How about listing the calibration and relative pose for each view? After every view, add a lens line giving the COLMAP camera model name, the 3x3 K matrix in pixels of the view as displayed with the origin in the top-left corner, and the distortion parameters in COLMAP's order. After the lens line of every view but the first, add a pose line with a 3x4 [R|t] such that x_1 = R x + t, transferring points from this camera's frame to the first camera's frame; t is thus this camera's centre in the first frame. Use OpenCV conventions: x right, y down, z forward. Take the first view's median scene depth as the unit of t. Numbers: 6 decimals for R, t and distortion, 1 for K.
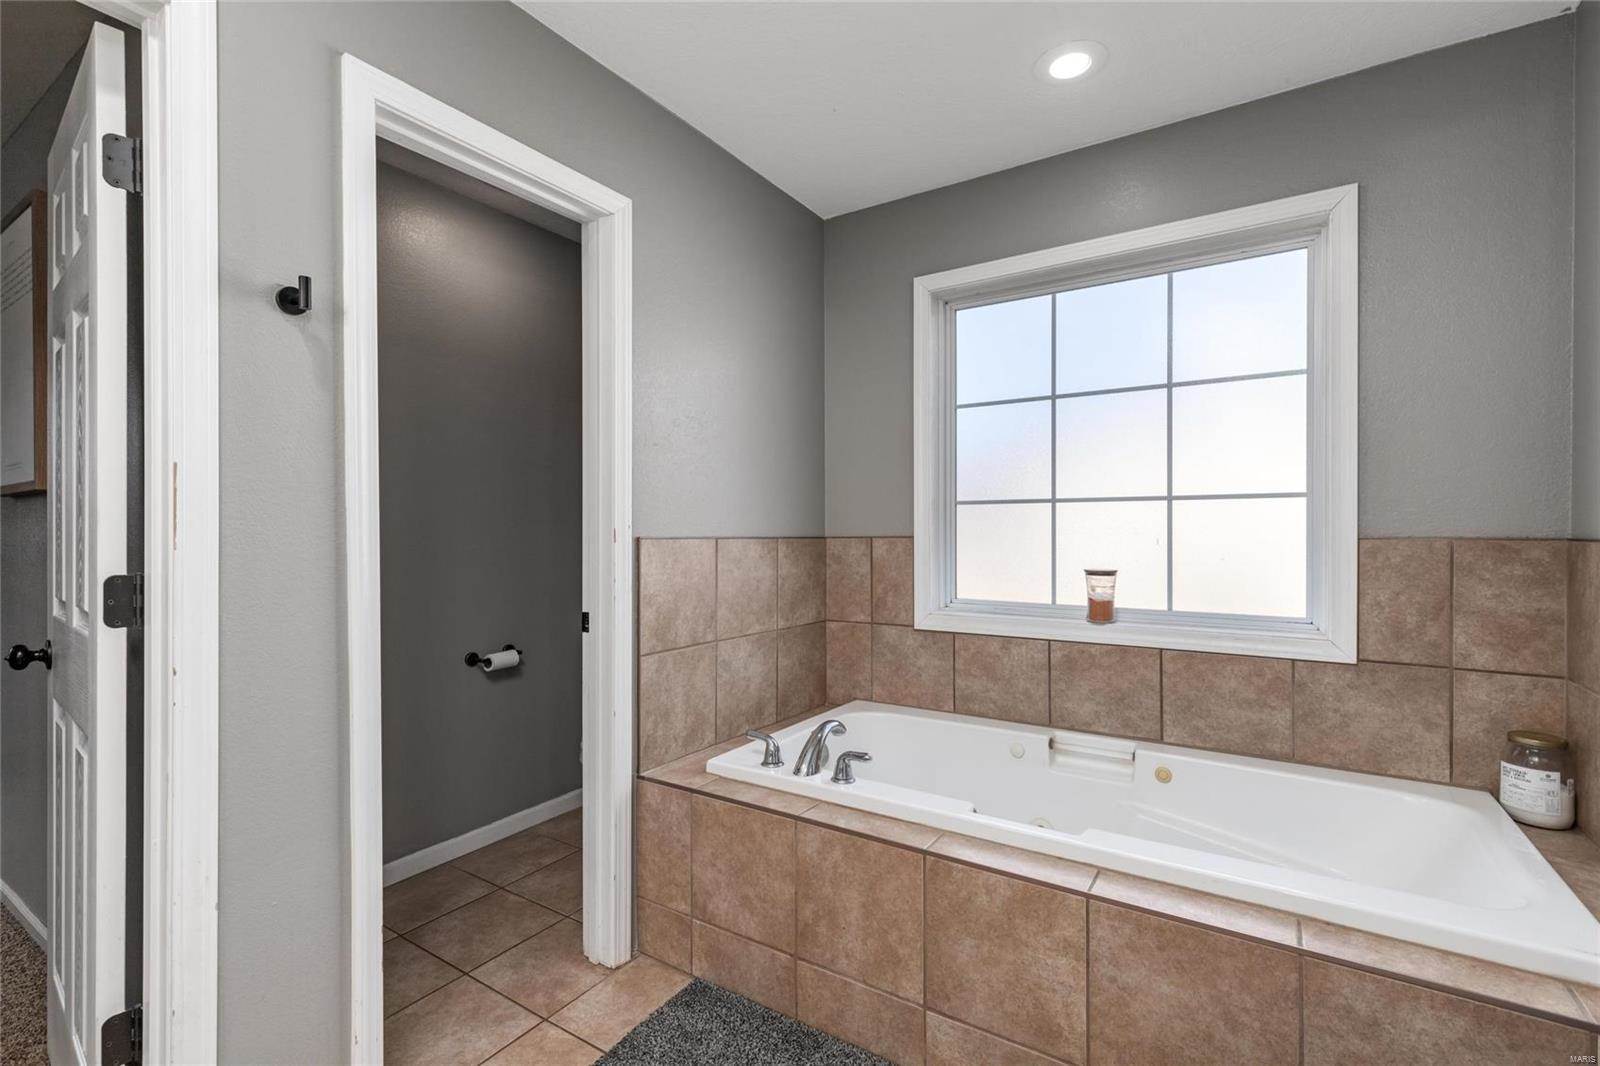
lens RADIAL K [[720.7, 0, 799.5], [0, 720.7, 531.1], [0, 0, 1]] dist [0.006188, -0.001247]
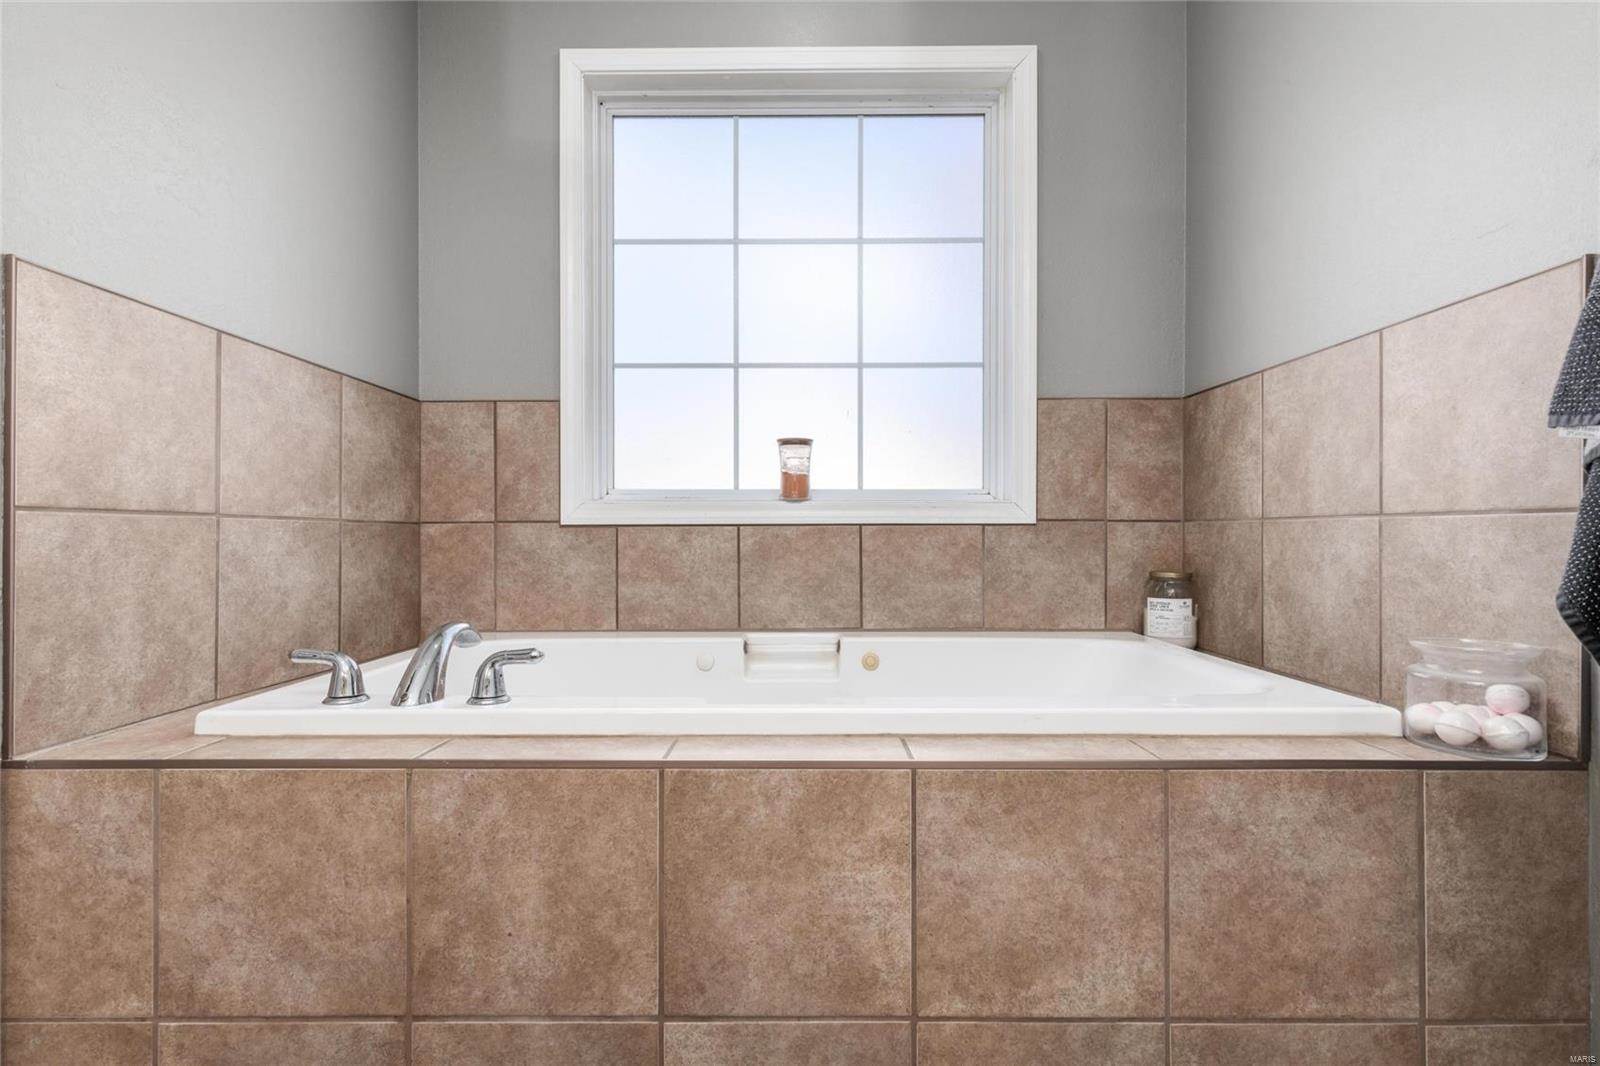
lens RADIAL K [[720.7, 0, 801.1], [0, 720.7, 533.1], [0, 0, 1]] dist [0.006188, -0.001247]
pose [[0.839027, 0.001612, 0.544087, -0.049293], [0.000985, 0.999989, -0.004483, 0.204194], [-0.544089, 0.004297, 0.839017, 0.341851]]
